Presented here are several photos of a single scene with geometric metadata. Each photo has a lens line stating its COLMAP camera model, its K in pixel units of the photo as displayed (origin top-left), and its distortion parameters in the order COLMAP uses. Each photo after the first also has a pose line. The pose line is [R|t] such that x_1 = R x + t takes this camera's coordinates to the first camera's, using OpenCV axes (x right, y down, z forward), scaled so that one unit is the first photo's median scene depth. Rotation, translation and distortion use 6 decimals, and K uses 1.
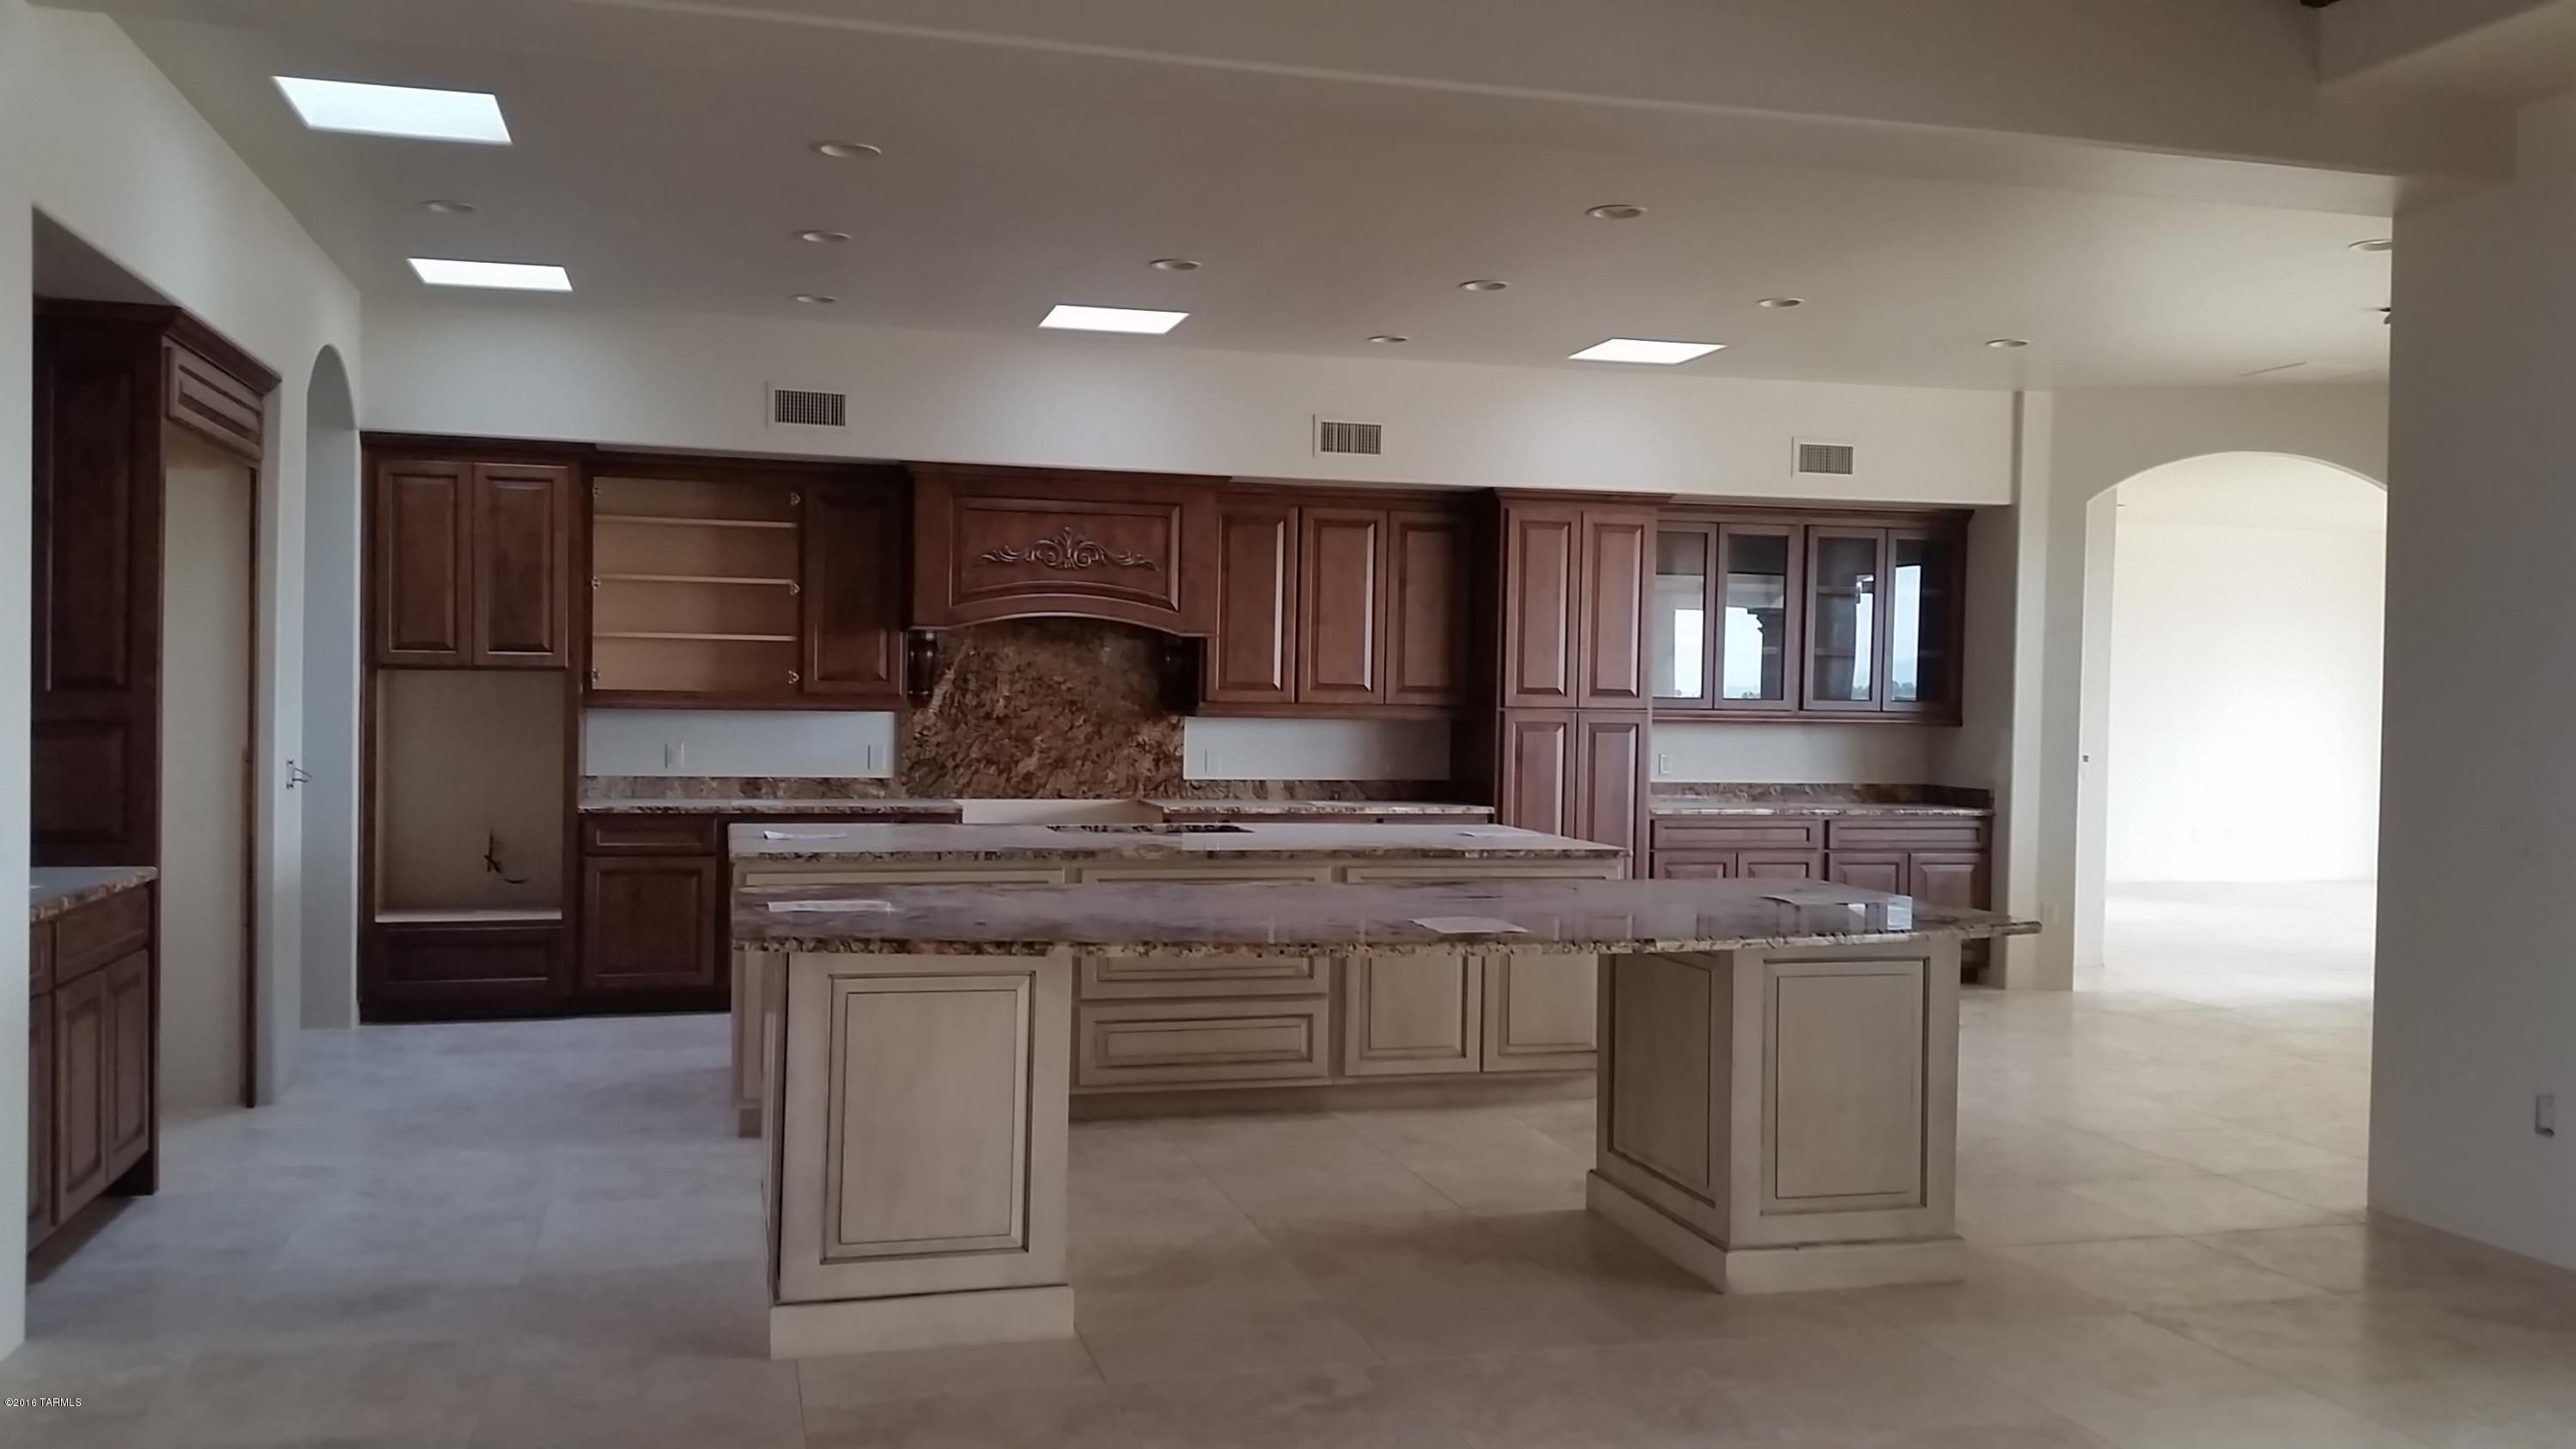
lens RADIAL K [[2115.5, 0, 1288.0], [0, 2115.5, 724.5], [0, 0, 1]] dist [0.164205, -0.342579]
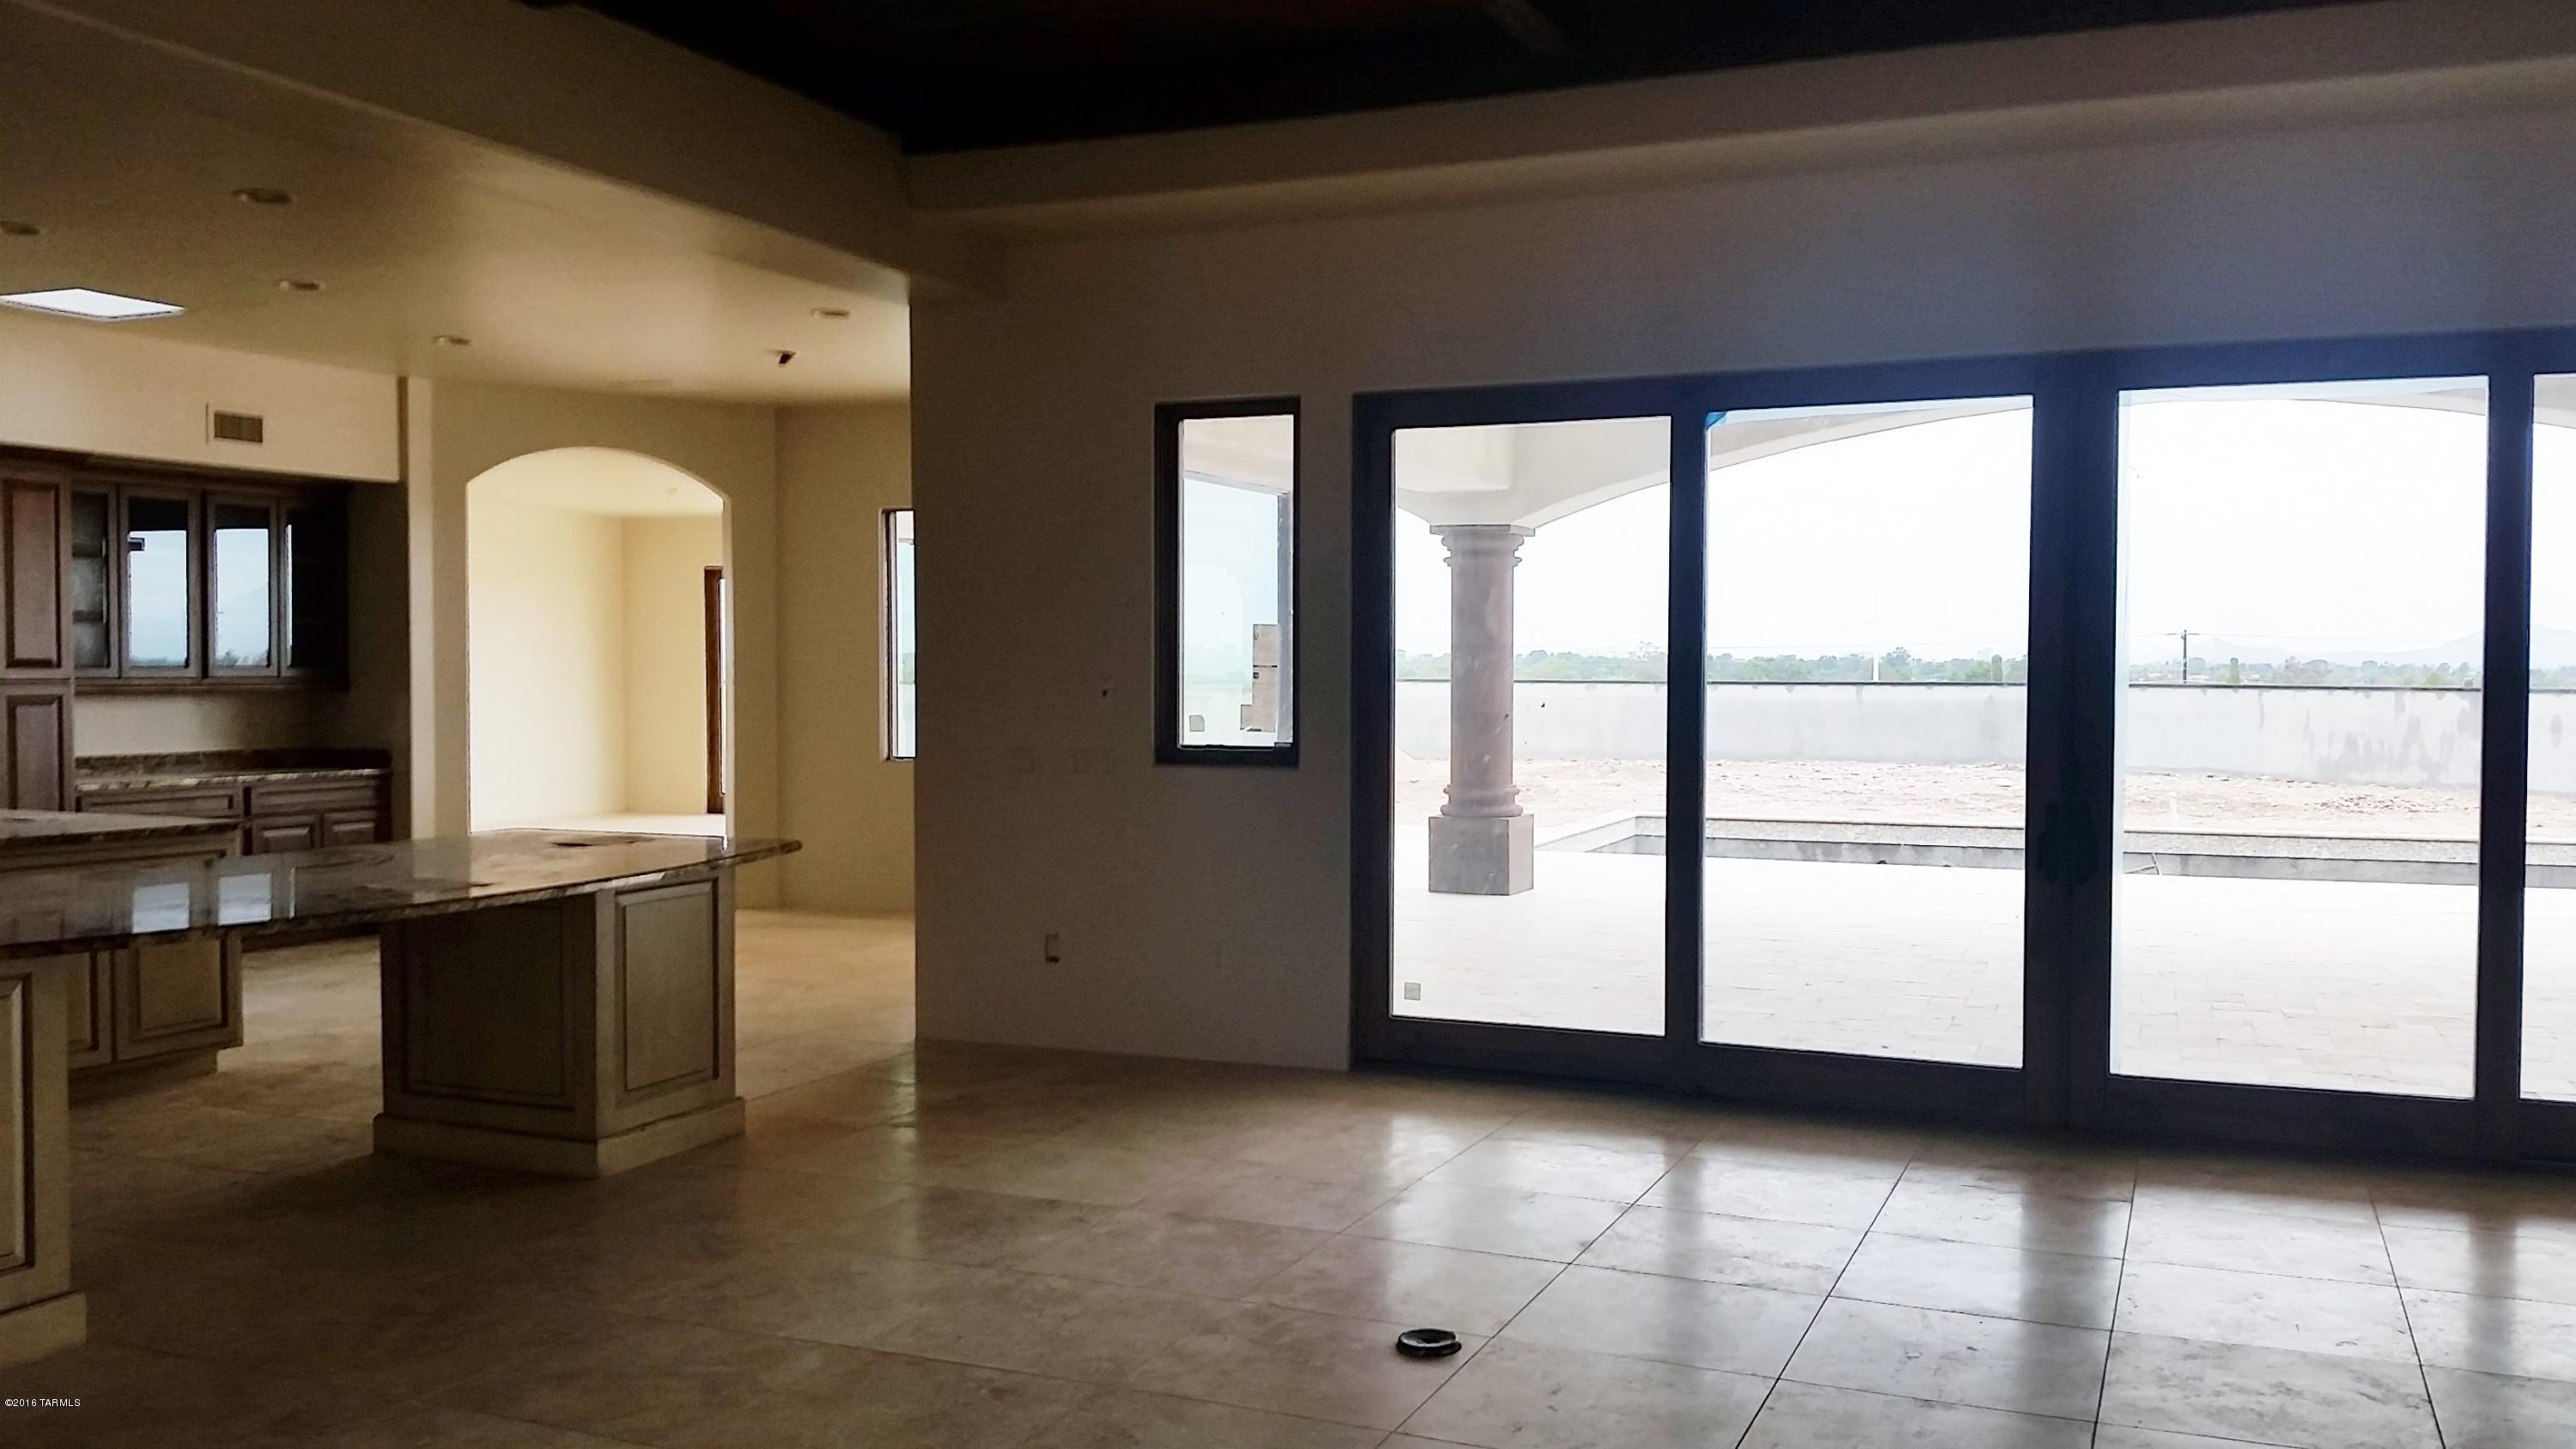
lens RADIAL K [[2157.3, 0, 1288.0], [0, 2157.3, 724.5], [0, 0, 1]] dist [0.010665, 0.003308]
pose [[0.623087, -0.037665, 0.781245, -0.252106], [0.021095, 0.999286, 0.031353, -0.006622], [-0.781868, -0.003055, 0.623436, -0.019756]]
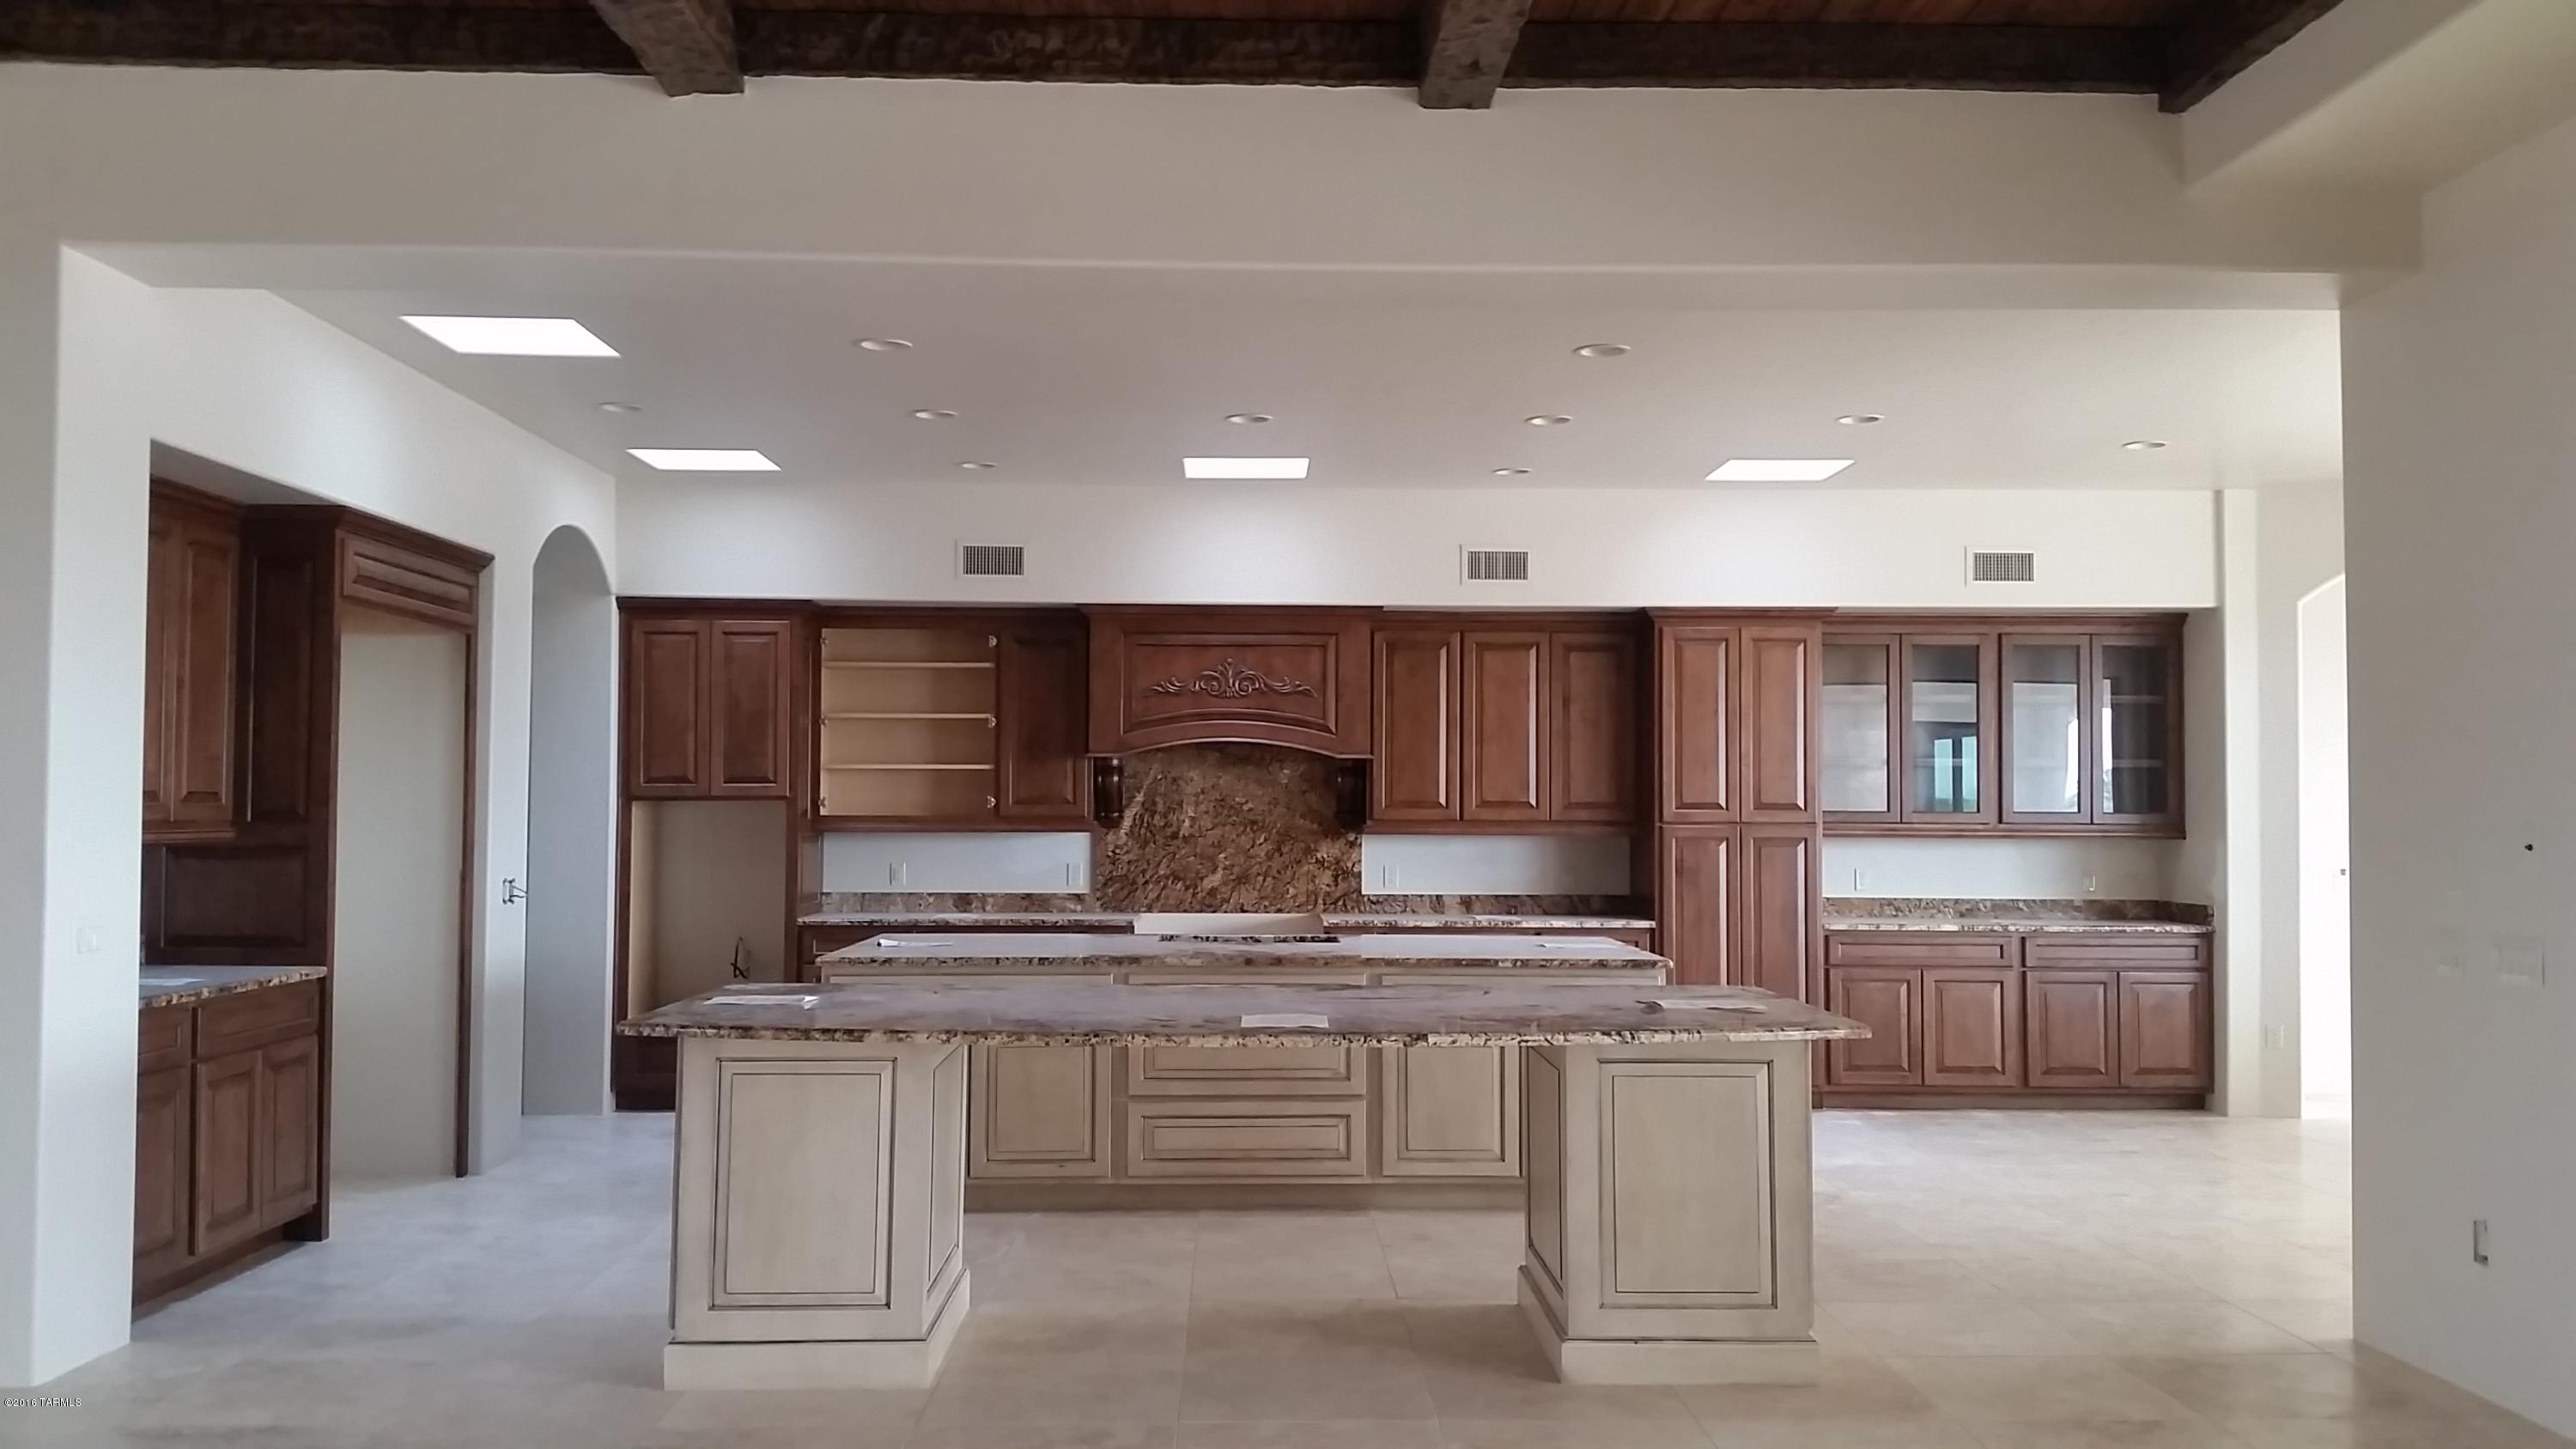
lens RADIAL K [[2115.5, 0, 1288.0], [0, 2115.5, 724.5], [0, 0, 1]] dist [0.164205, -0.342579]
pose [[0.970725, -0.021877, -0.239195, 0.174410], [0.007987, 0.998233, -0.058888, 0.003624], [0.240061, 0.055253, 0.969184, -0.030368]]
